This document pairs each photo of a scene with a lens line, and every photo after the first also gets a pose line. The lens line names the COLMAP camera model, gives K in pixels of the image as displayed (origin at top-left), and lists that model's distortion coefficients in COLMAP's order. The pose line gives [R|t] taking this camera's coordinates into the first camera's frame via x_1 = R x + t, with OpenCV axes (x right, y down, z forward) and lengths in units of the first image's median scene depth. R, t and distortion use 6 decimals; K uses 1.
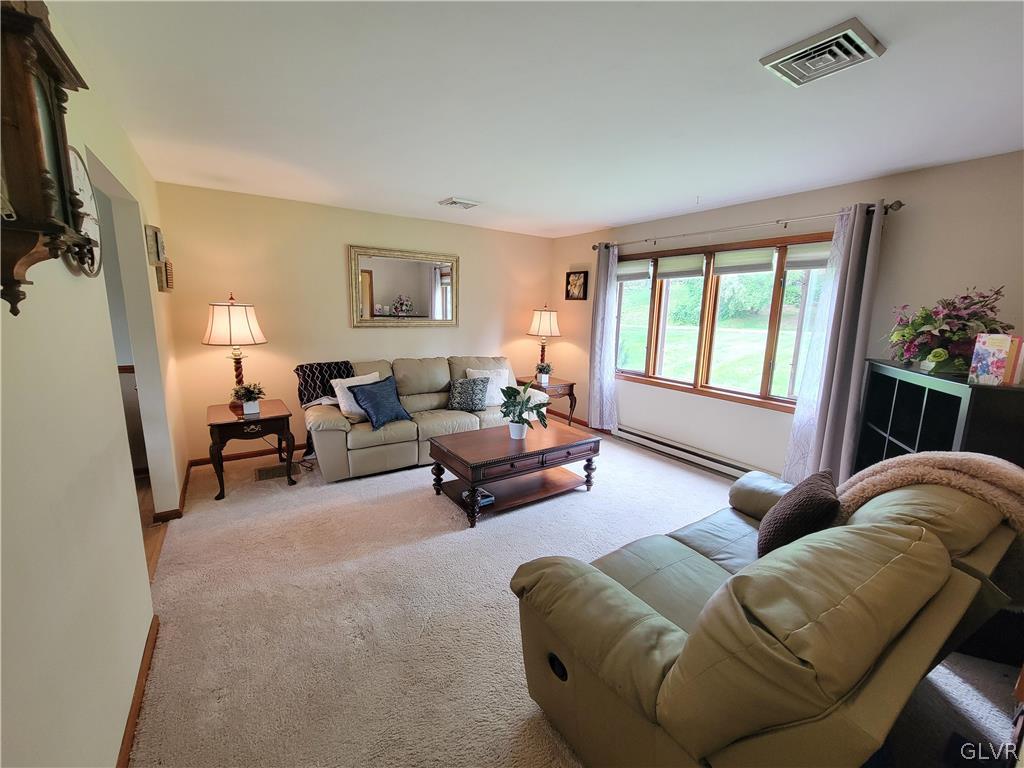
lens RADIAL K [[411.5, 0, 512.0], [0, 411.5, 384.0], [0, 0, 1]] dist [0.000546, 0.000283]
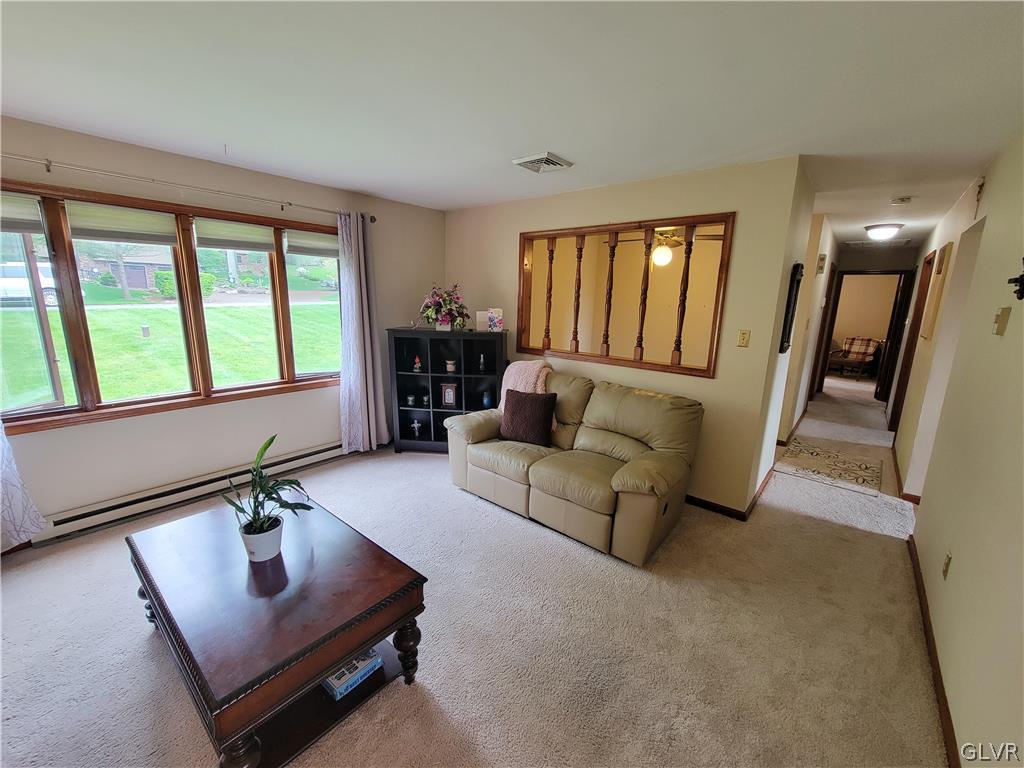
lens RADIAL K [[417.6, 0, 514.9], [0, 417.6, 386.8], [0, 0, 1]] dist [-0.000371, -0.000042]
pose [[-0.289865, -0.223698, 0.930557, -0.470018], [0.147155, 0.950322, 0.274288, -0.146919], [-0.945687, 0.216443, -0.242547, 0.706467]]
